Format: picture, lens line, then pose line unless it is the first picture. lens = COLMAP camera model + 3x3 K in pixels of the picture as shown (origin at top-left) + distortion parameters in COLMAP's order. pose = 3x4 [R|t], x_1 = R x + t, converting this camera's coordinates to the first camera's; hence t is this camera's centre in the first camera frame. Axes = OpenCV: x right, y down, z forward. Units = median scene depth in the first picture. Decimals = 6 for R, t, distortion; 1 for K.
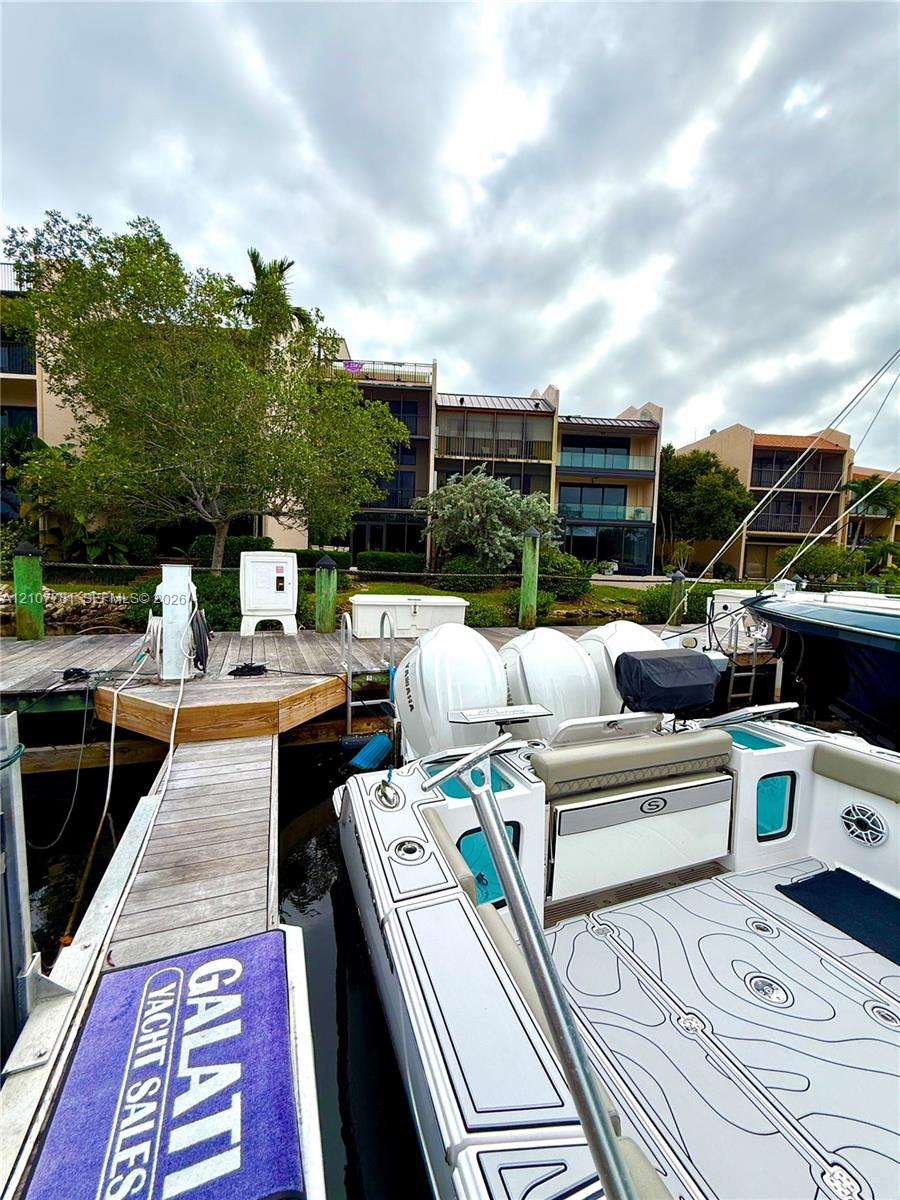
lens RADIAL K [[474.7, 0, 446.3], [0, 474.7, 603.7], [0, 0, 1]] dist [-0.000733, 0.000285]
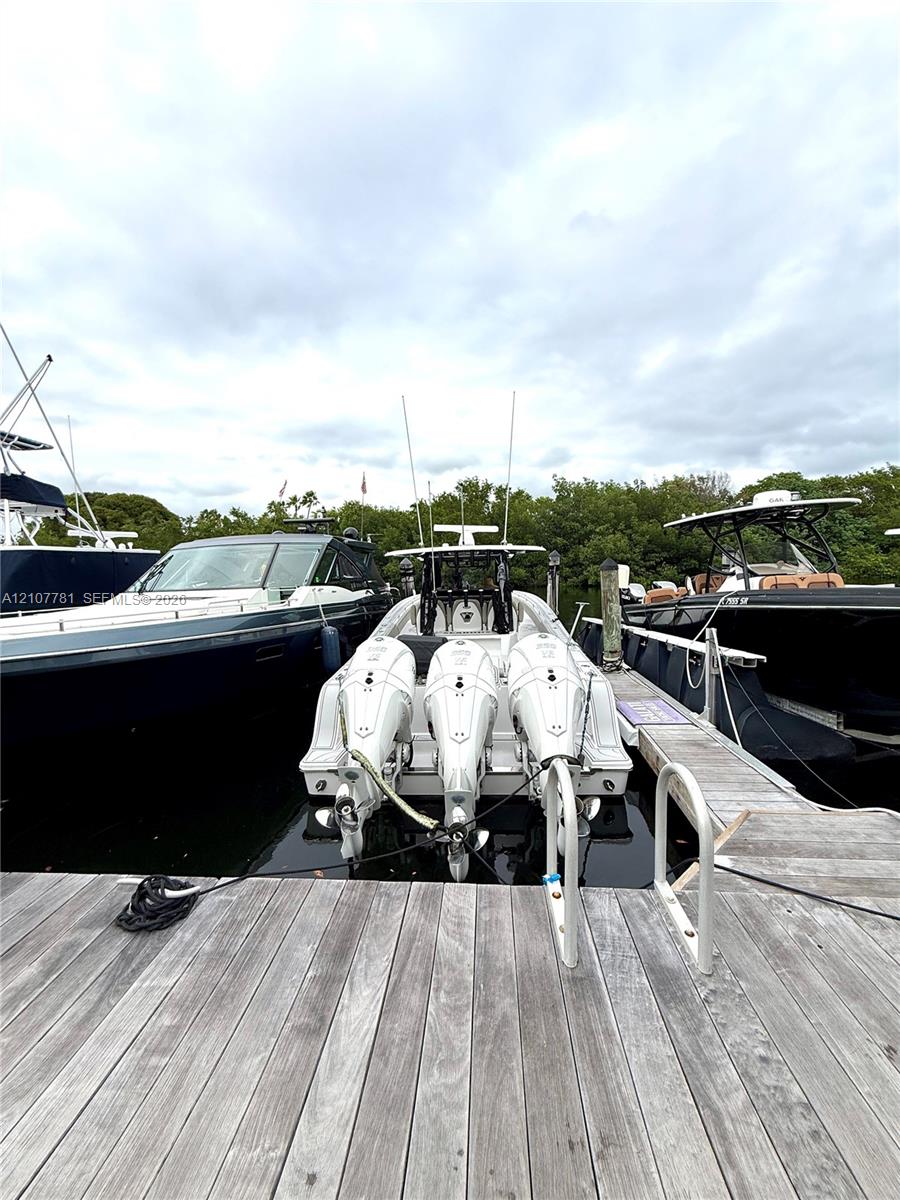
lens RADIAL K [[474.7, 0, 446.3], [0, 474.7, 603.7], [0, 0, 1]] dist [-0.000733, 0.000285]
pose [[-0.893258, -0.047237, 0.447055, -0.386411], [0.028682, 0.986449, 0.161540, -0.300284], [-0.448628, 0.157120, -0.879799, 2.558601]]
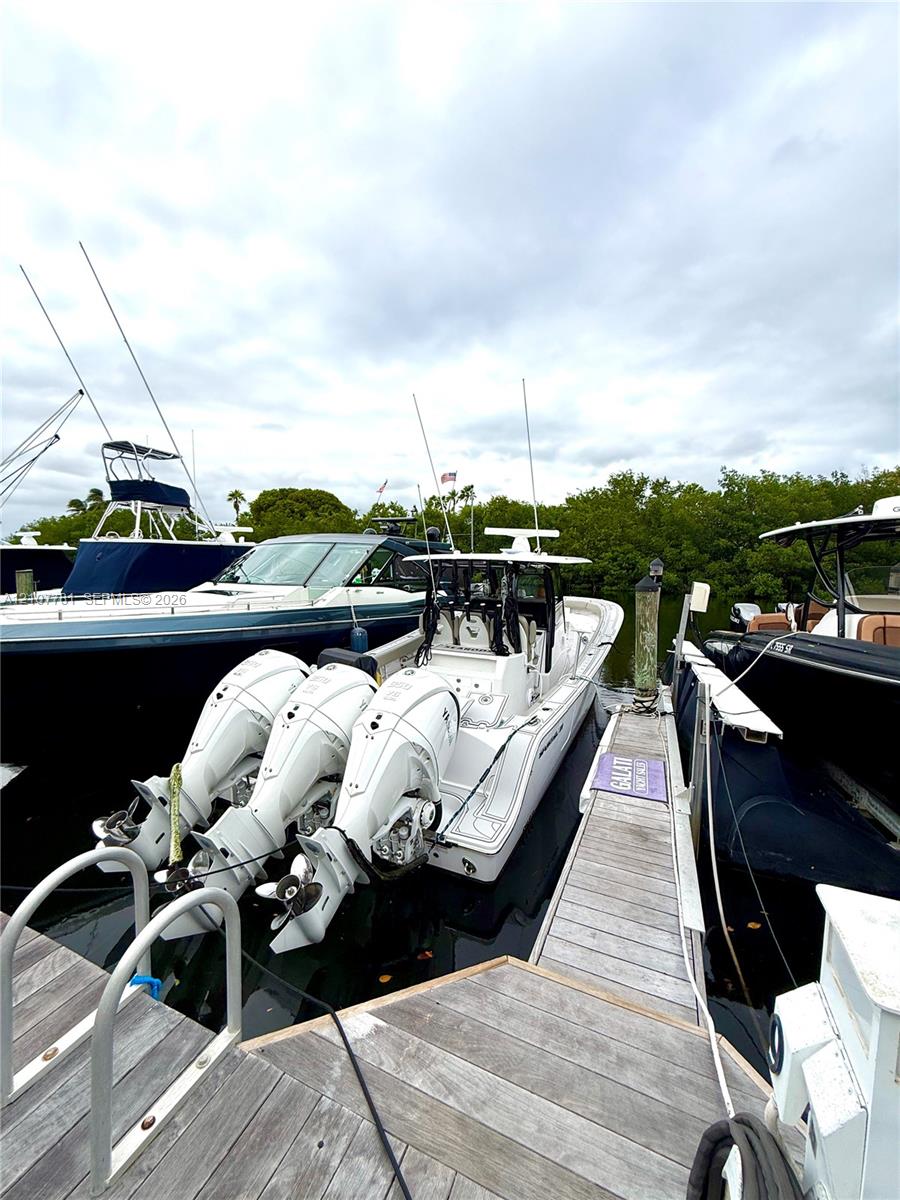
lens RADIAL K [[474.7, 0, 446.3], [0, 474.7, 603.7], [0, 0, 1]] dist [-0.000733, 0.000285]
pose [[-0.699579, -0.112395, 0.705661, -0.909362], [0.010355, 0.985854, 0.167289, -0.350867], [-0.714480, 0.124339, -0.688519, 1.973438]]
